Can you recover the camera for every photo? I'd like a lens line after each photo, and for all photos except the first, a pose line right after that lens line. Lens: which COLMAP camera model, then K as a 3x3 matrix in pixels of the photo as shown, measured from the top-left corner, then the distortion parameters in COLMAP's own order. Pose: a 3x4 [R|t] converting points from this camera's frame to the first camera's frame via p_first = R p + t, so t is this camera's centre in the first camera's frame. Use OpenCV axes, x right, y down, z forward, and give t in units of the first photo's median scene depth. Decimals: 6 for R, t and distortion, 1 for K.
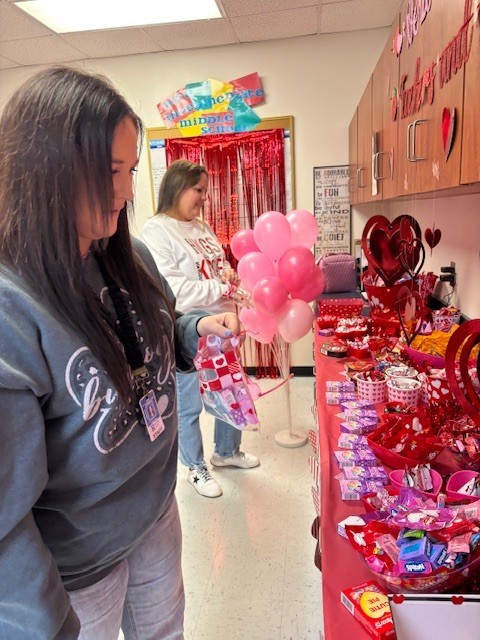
lens RADIAL K [[487.6, 0, 240.0], [0, 487.6, 320.0], [0, 0, 1]] dist [0.018278, -0.003081]
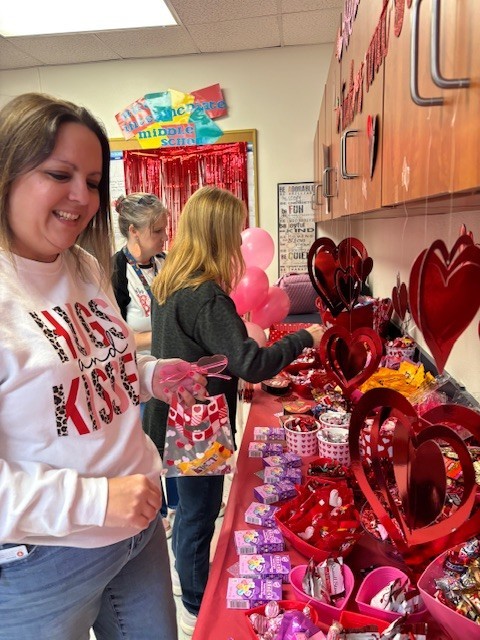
lens RADIAL K [[481.6, 0, 240.0], [0, 481.6, 320.0], [0, 0, 1]] dist [0.029775, -0.032187]
pose [[0.999595, 0.012020, 0.025800, 0.055532], [-0.011376, 0.999624, -0.024961, -0.018950], [-0.026091, 0.024657, 0.999355, 0.060065]]
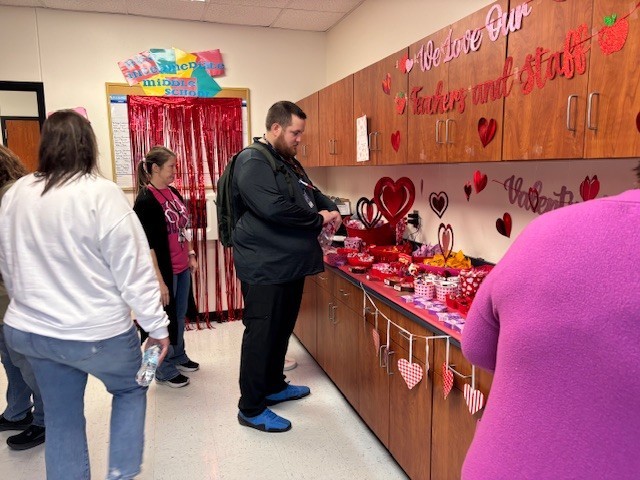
lens RADIAL K [[481.6, 0, 327.5], [0, 481.6, 240.4], [0, 0, 1]] dist [0.029775, -0.032187]
pose [[0.884380, -0.023822, 0.466160, -0.269351], [0.061041, 0.996023, -0.064906, 0.026385], [-0.462759, 0.085857, 0.882316, -0.068992]]
